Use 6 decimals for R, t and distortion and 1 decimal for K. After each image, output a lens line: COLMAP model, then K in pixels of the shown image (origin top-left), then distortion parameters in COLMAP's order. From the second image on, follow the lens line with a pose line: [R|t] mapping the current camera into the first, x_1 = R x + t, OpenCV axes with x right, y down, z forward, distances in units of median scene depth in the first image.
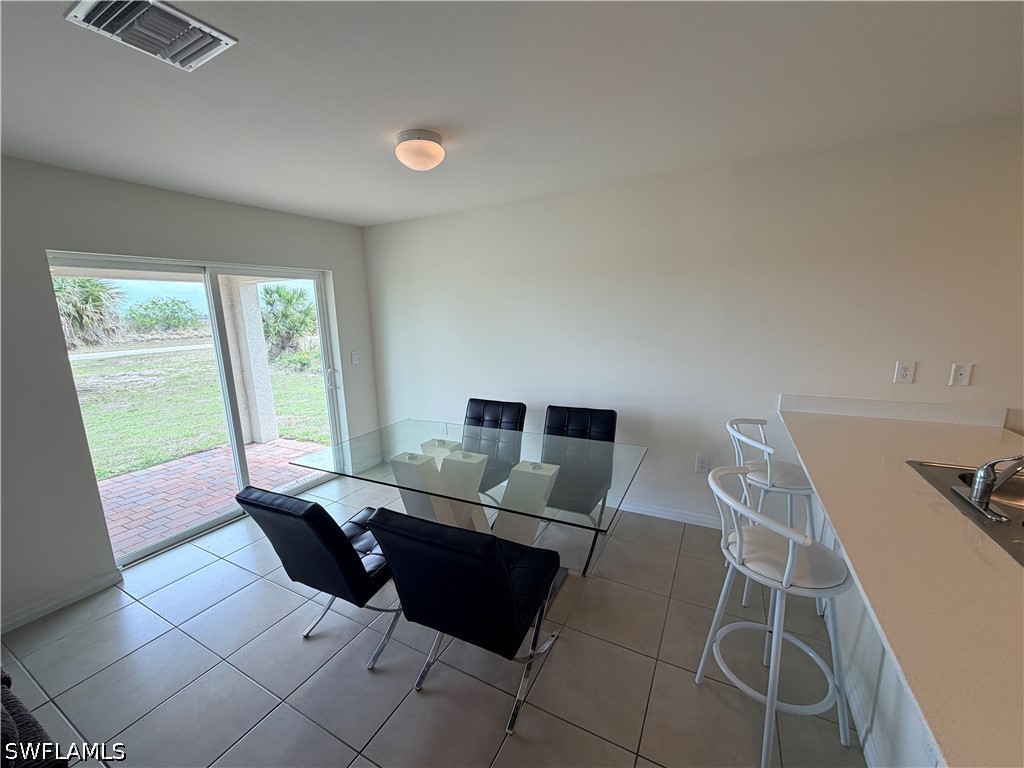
lens RADIAL K [[411.6, 0, 512.0], [0, 411.6, 384.0], [0, 0, 1]] dist [-0.001657, -0.000173]
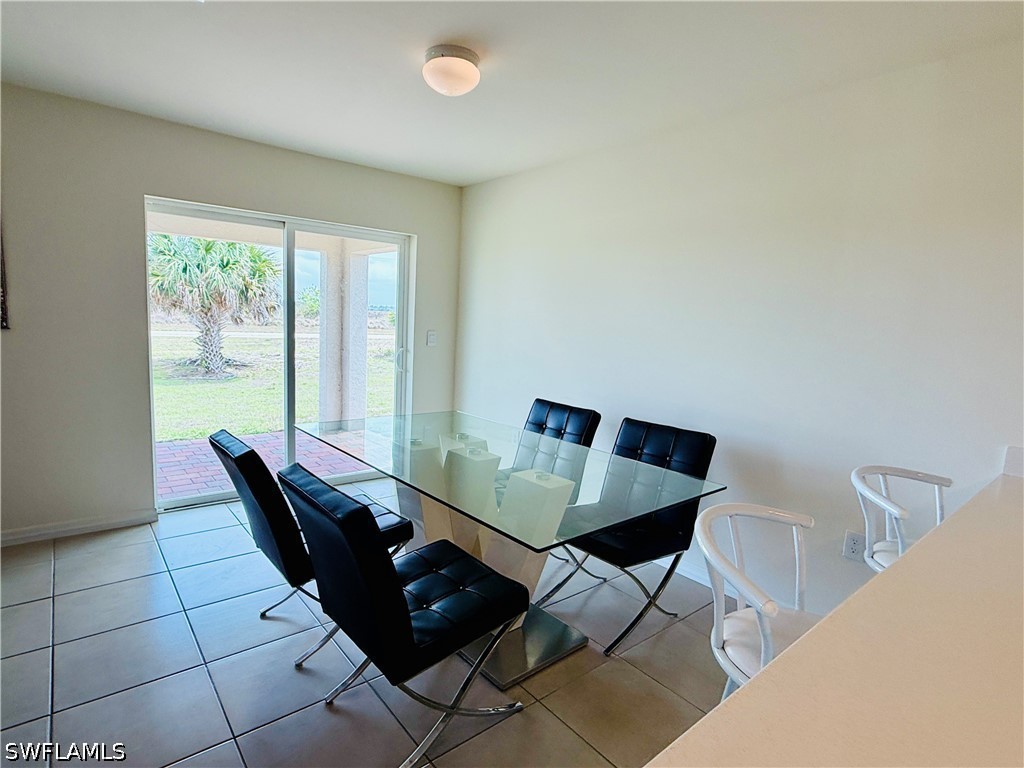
lens RADIAL K [[535.6, 0, 512.2], [0, 535.6, 378.3], [0, 0, 1]] dist [0.002231, 0.000280]
pose [[0.930974, 0.118972, -0.345155, 0.215954], [-0.140653, 0.989315, -0.038369, 0.047968], [0.336903, 0.084268, 0.937761, 0.041244]]
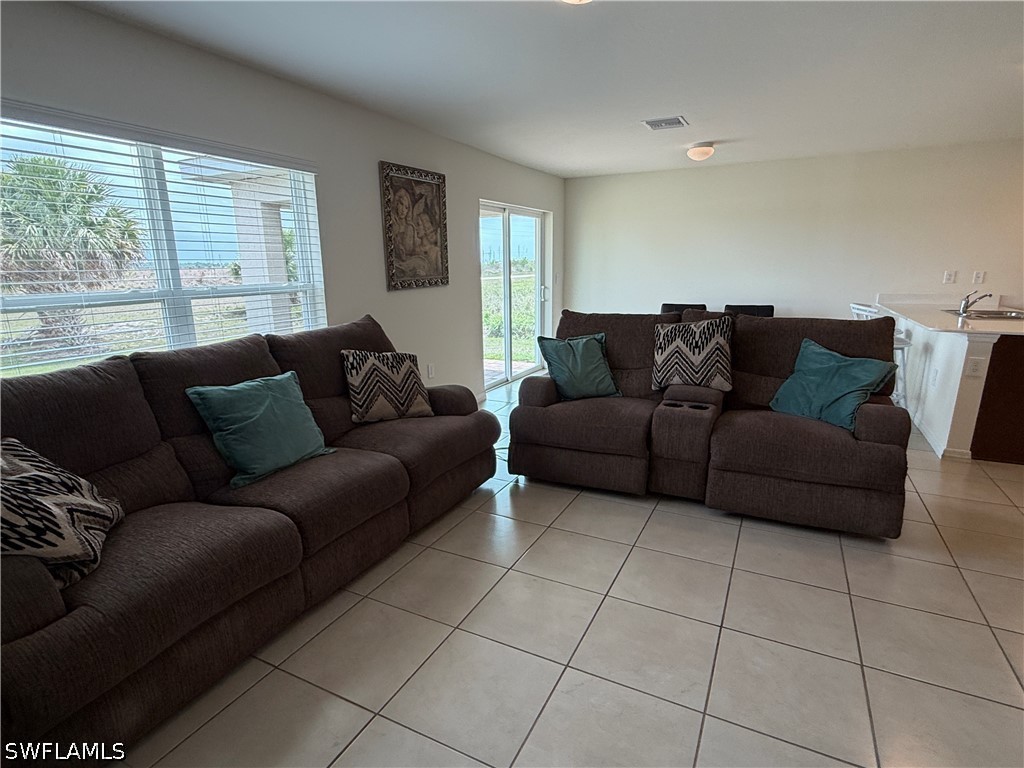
lens RADIAL K [[535.6, 0, 512.2], [0, 535.6, 378.3], [0, 0, 1]] dist [0.002231, 0.000280]
pose [[0.999129, -0.004834, 0.041440, -0.802175], [0.002254, 0.998069, 0.062075, 0.203748], [-0.041661, -0.061927, 0.997211, -0.982267]]
